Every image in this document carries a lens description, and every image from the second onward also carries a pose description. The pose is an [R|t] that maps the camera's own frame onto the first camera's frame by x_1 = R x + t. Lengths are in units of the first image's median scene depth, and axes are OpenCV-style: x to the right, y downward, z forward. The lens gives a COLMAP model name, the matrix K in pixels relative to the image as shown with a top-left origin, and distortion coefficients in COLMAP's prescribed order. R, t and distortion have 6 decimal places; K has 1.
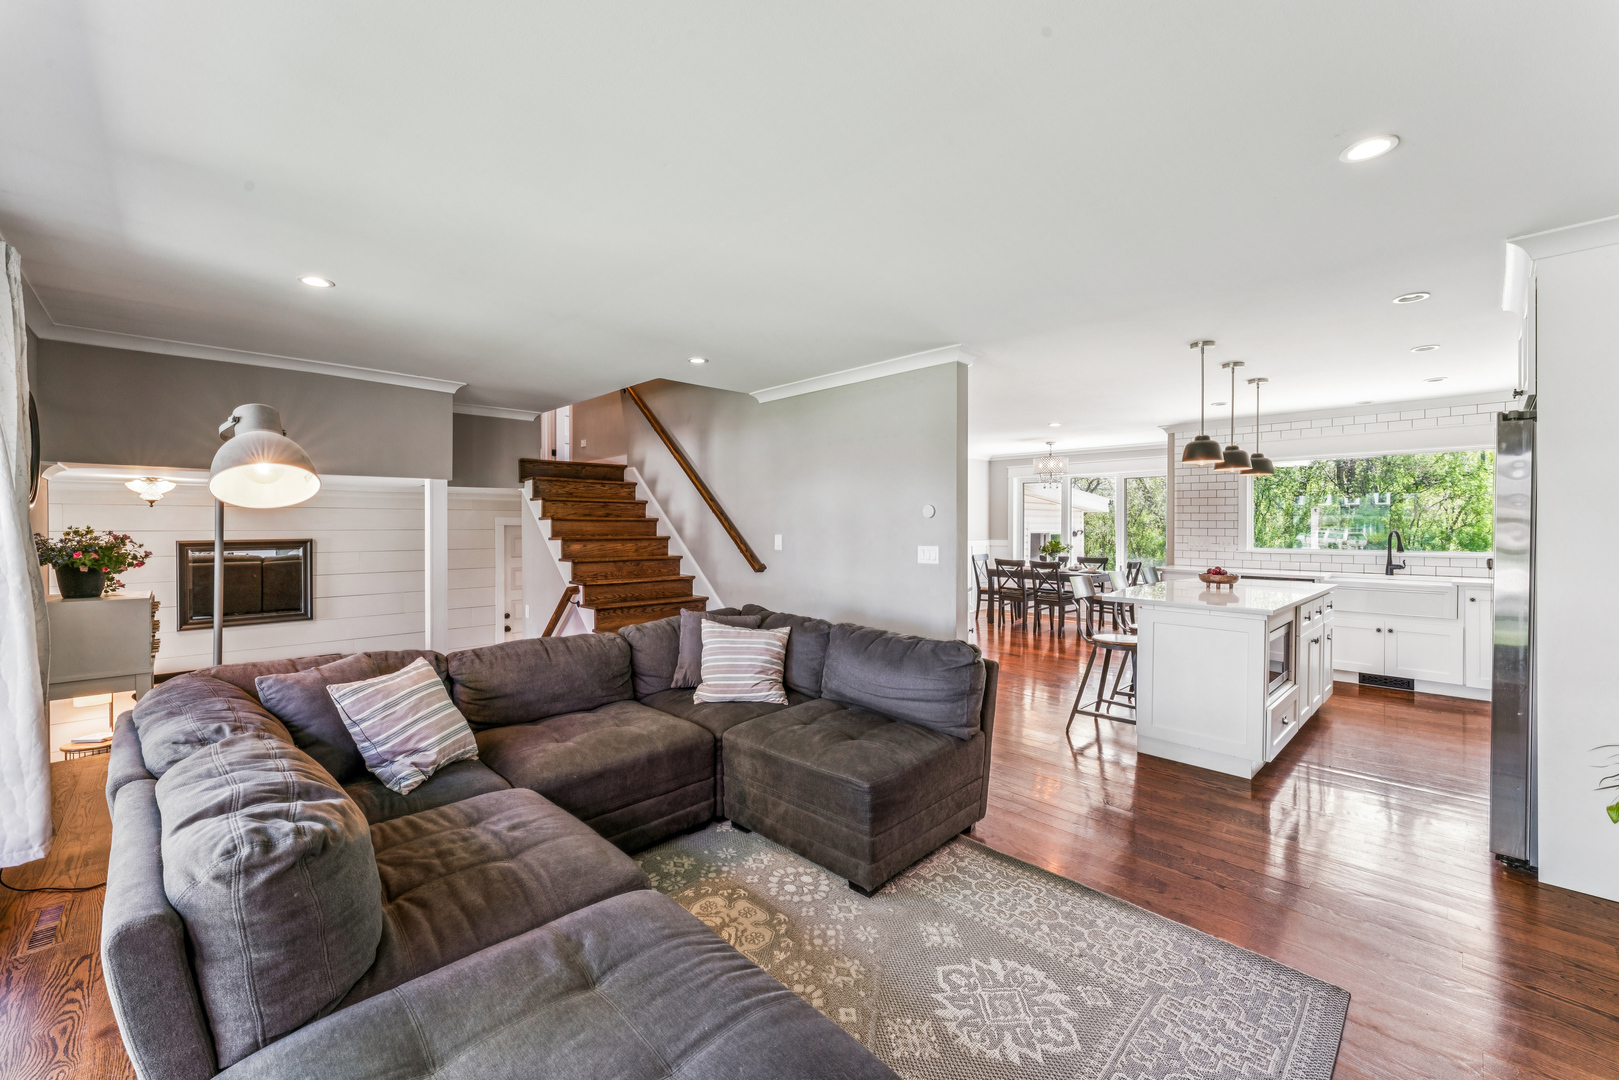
lens RADIAL K [[648.8, 0, 813.8], [0, 648.8, 530.5], [0, 0, 1]] dist [0.016224, 0.000012]
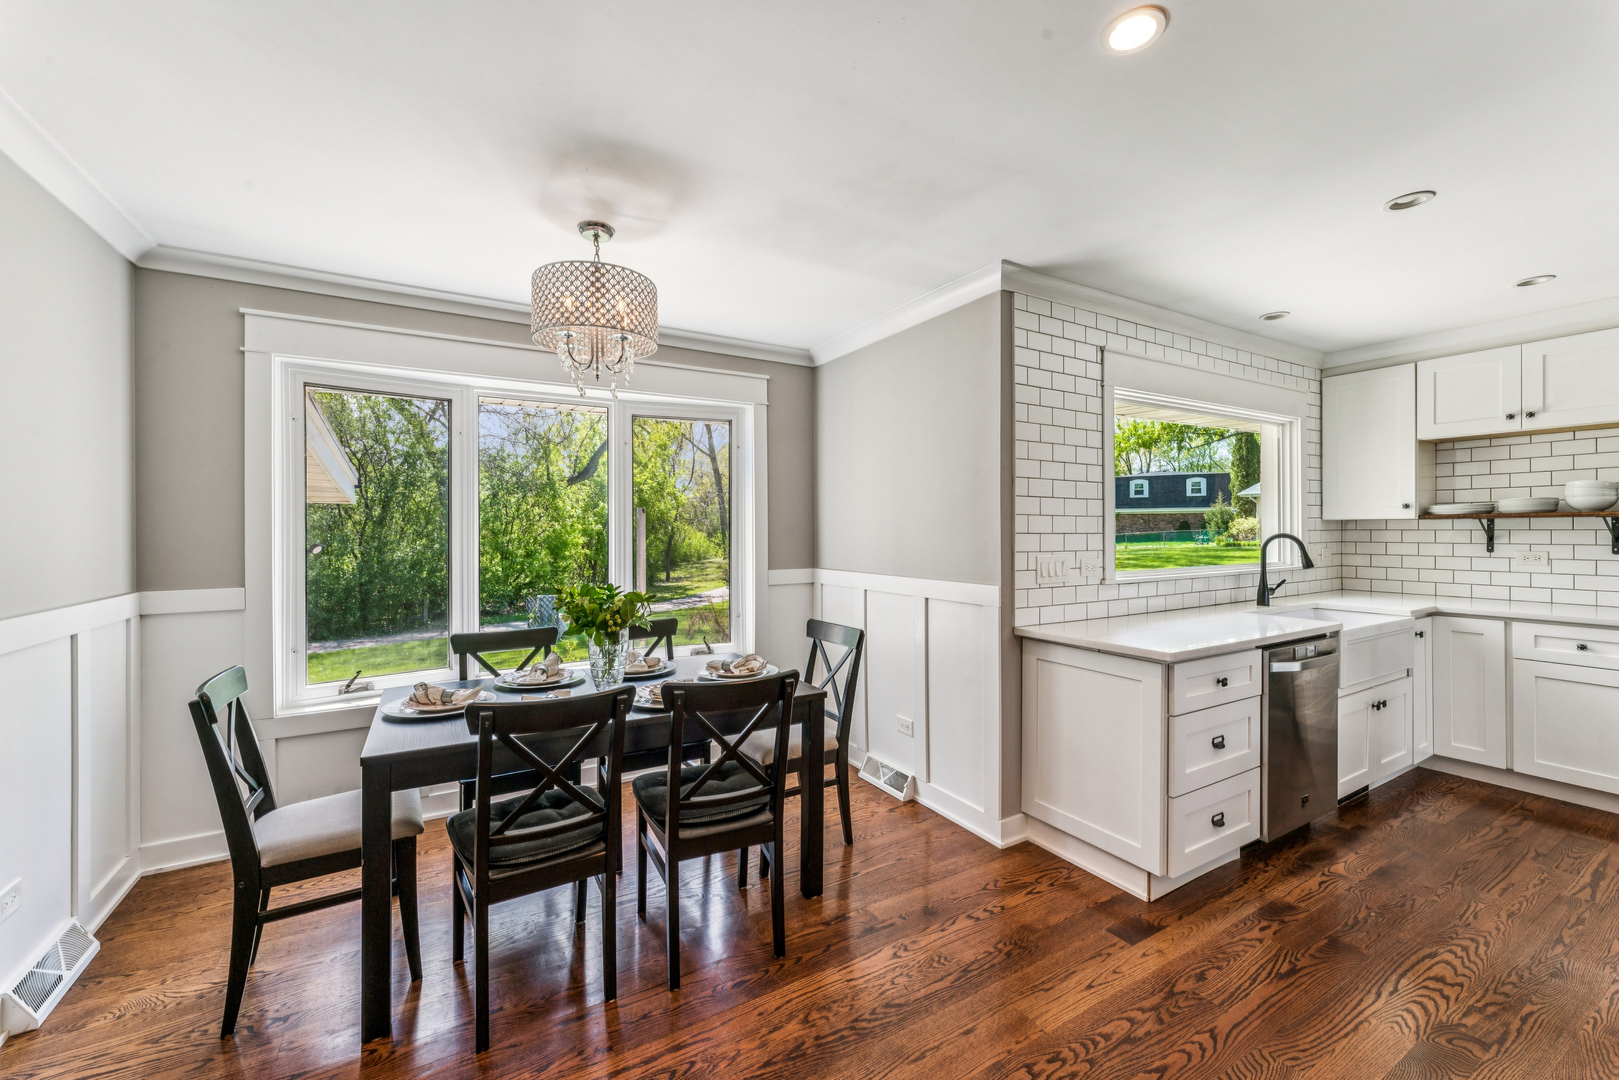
lens RADIAL K [[648.8, 0, 813.8], [0, 648.8, 530.5], [0, 0, 1]] dist [0.016224, 0.000012]
pose [[0.240513, -0.004924, 0.970634, 0.125833], [0.013823, 0.999903, 0.001647, -0.007558], [-0.970548, 0.013021, 0.240557, 0.943358]]
